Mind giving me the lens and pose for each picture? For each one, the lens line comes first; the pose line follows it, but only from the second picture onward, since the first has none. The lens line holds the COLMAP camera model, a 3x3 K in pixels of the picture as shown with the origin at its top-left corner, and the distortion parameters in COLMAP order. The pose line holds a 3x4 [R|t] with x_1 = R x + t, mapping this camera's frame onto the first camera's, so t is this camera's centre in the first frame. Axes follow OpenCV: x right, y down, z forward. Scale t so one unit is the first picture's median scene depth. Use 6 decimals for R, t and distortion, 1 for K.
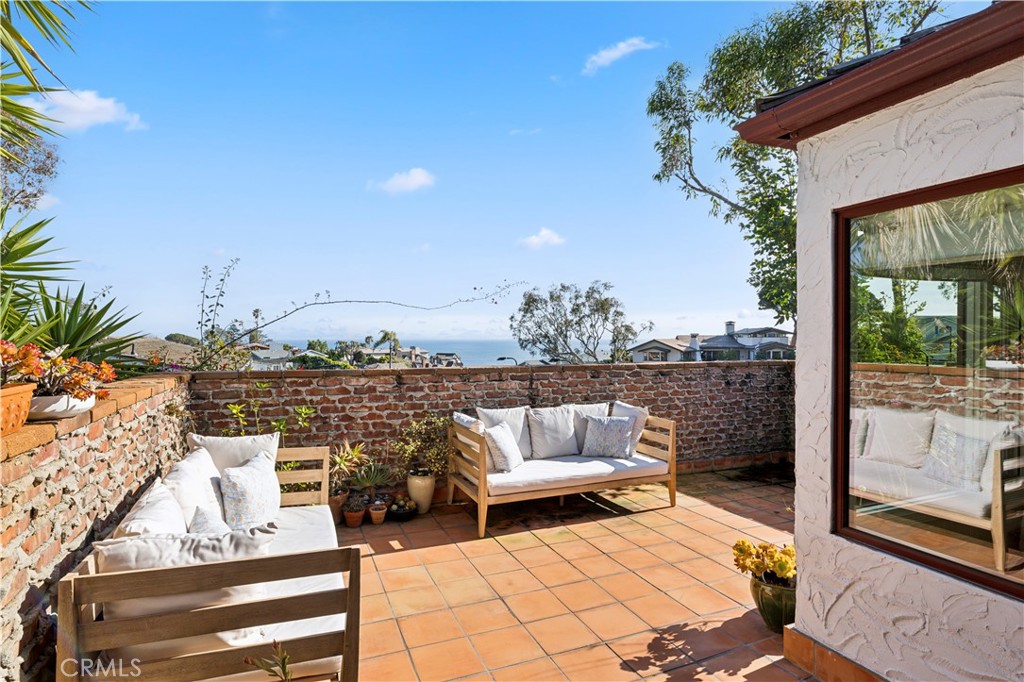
lens RADIAL K [[535.2, 0, 515.0], [0, 535.2, 330.9], [0, 0, 1]] dist [-0.004834, -0.000825]
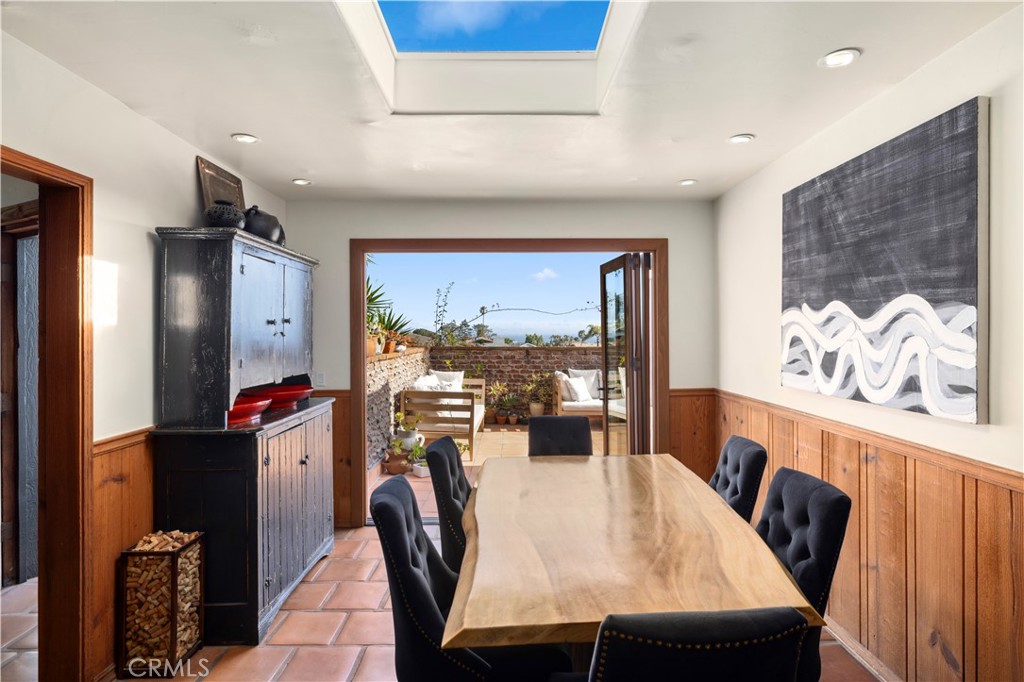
lens RADIAL K [[535.2, 0, 515.3], [0, 535.2, 334.4], [0, 0, 1]] dist [-0.004834, -0.000825]
pose [[0.924880, -0.000667, -0.380259, 0.456178], [0.007357, 0.999843, 0.016140, -0.002146], [0.380188, -0.017725, 0.924739, -0.742852]]
